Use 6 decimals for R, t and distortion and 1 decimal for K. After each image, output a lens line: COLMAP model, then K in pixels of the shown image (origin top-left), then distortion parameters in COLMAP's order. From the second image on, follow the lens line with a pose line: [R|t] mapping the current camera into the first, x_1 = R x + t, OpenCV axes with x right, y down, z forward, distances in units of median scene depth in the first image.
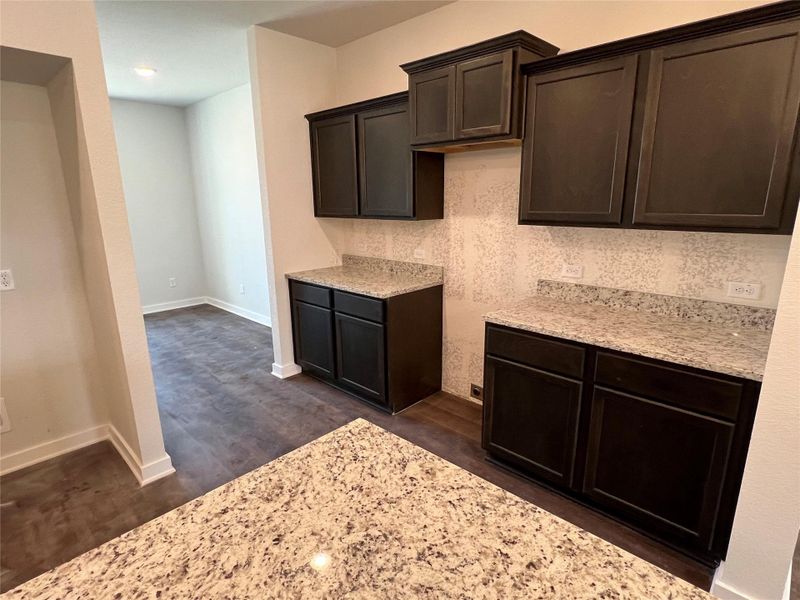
lens RADIAL K [[425.8, 0, 400.7], [0, 425.8, 300.9], [0, 0, 1]] dist [-0.003016, -0.000213]
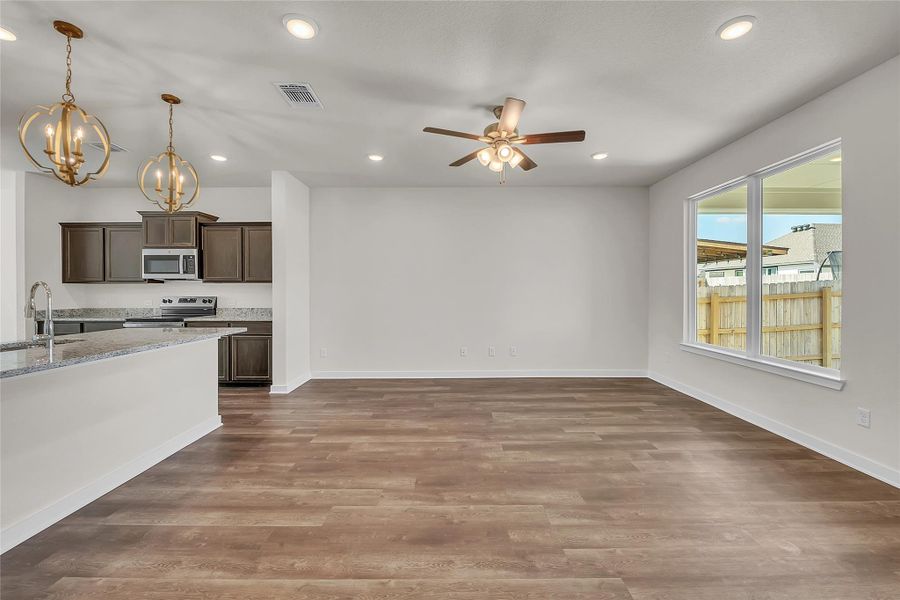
lens RADIAL K [[358.4, 0, 454.0], [0, 358.4, 293.5], [0, 0, 1]] dist [-0.007198, -0.002188]
pose [[0.721411, 0.007838, 0.692463, -0.072964], [0.157316, 0.971938, -0.174895, 0.355597], [-0.674402, 0.235107, 0.699934, -1.061747]]
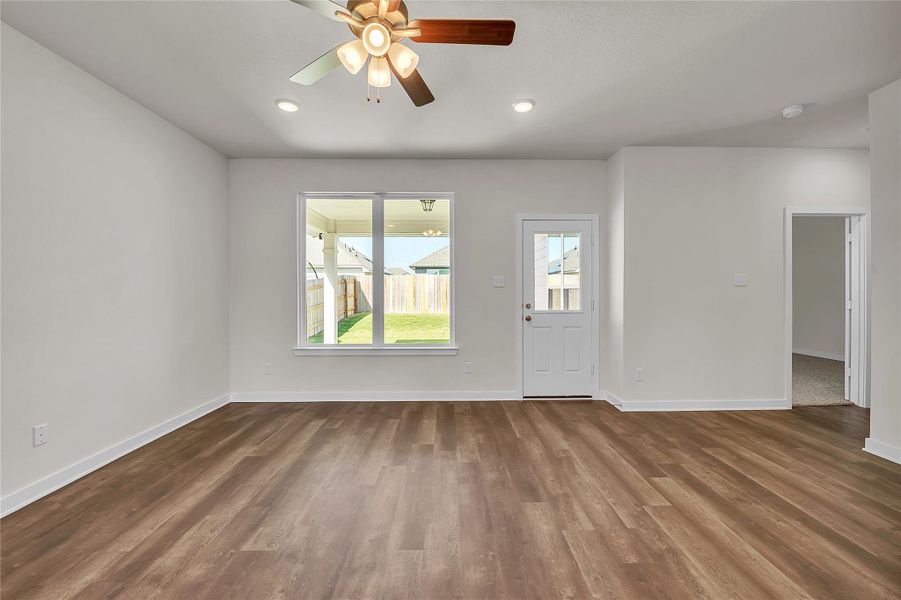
lens RADIAL K [[365.0, 0, 453.8], [0, 365.0, 296.7], [0, 0, 1]] dist [-0.006997, -0.000552]
pose [[-0.699530, 0.004433, 0.714589, 0.203001], [0.180924, 0.968499, 0.171104, 0.129281], [-0.691320, 0.248978, -0.678296, -0.162612]]
